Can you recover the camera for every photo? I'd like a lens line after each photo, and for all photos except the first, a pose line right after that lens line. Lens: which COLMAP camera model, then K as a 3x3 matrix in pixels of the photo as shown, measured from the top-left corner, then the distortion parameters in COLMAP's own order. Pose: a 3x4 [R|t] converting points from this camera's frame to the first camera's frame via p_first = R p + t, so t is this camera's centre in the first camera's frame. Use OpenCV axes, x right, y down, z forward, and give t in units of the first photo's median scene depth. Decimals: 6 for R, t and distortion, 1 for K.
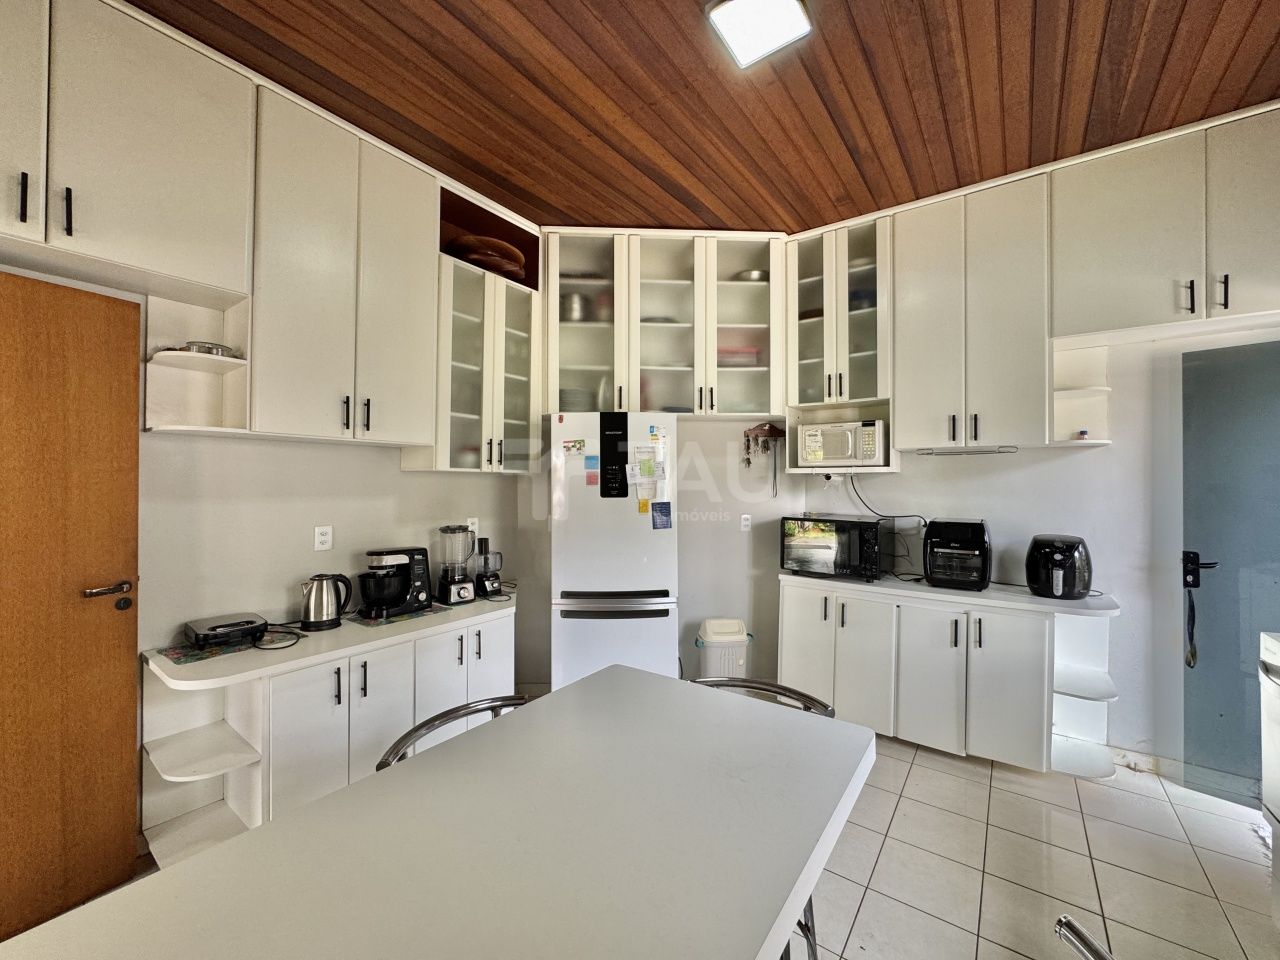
lens RADIAL K [[513.3, 0, 640.7], [0, 513.3, 477.5], [0, 0, 1]] dist [-0.003431, -0.000139]
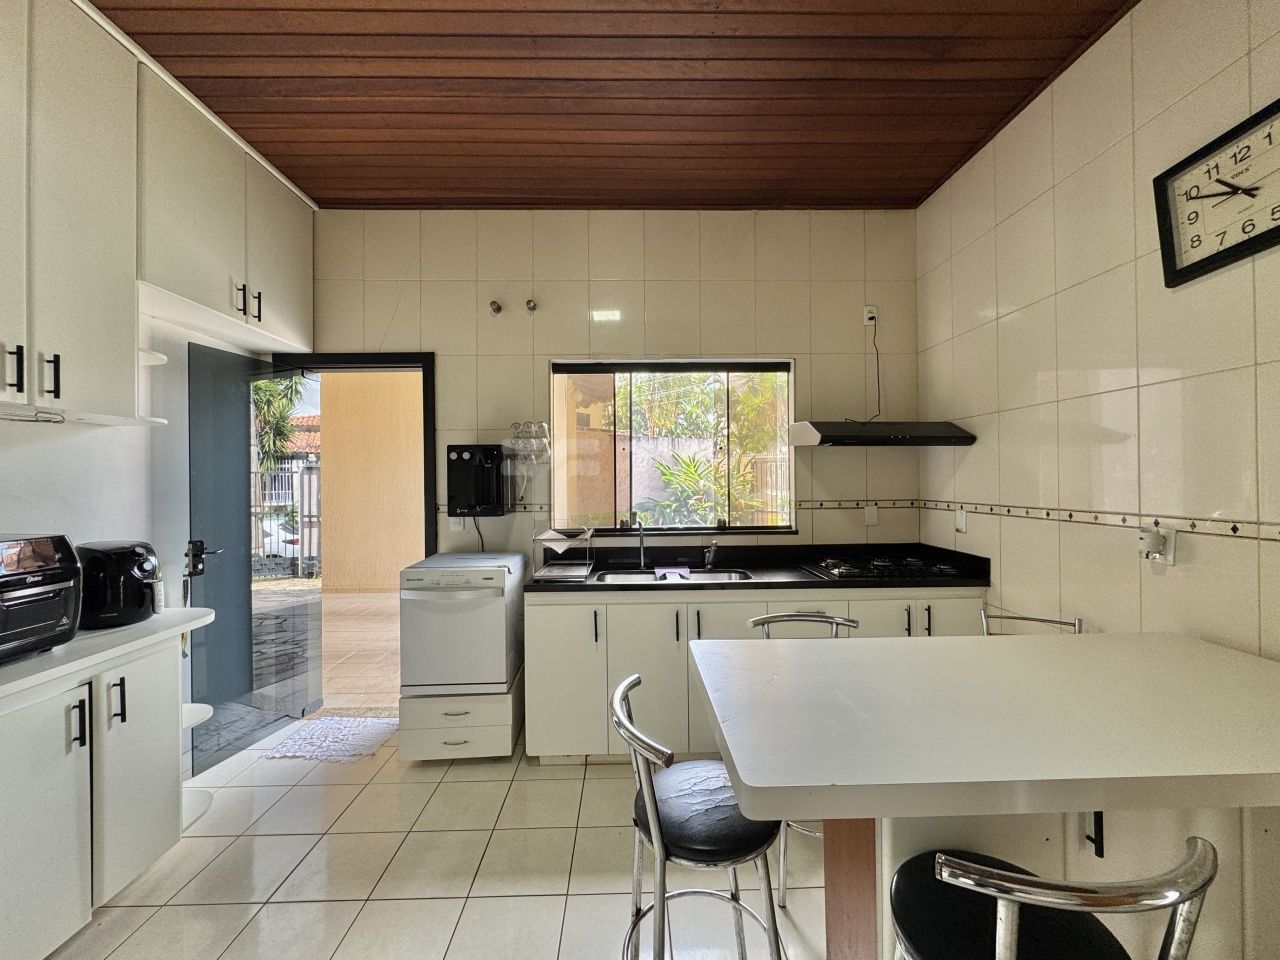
lens RADIAL K [[511.3, 0, 642.2], [0, 511.3, 478.7], [0, 0, 1]] dist [-0.001237, 0.000119]
pose [[-0.616000, 0.000806, 0.787746, -0.232699], [-0.001334, 0.999997, -0.002066, 0.021108], [-0.787745, -0.002323, -0.615997, 0.806069]]
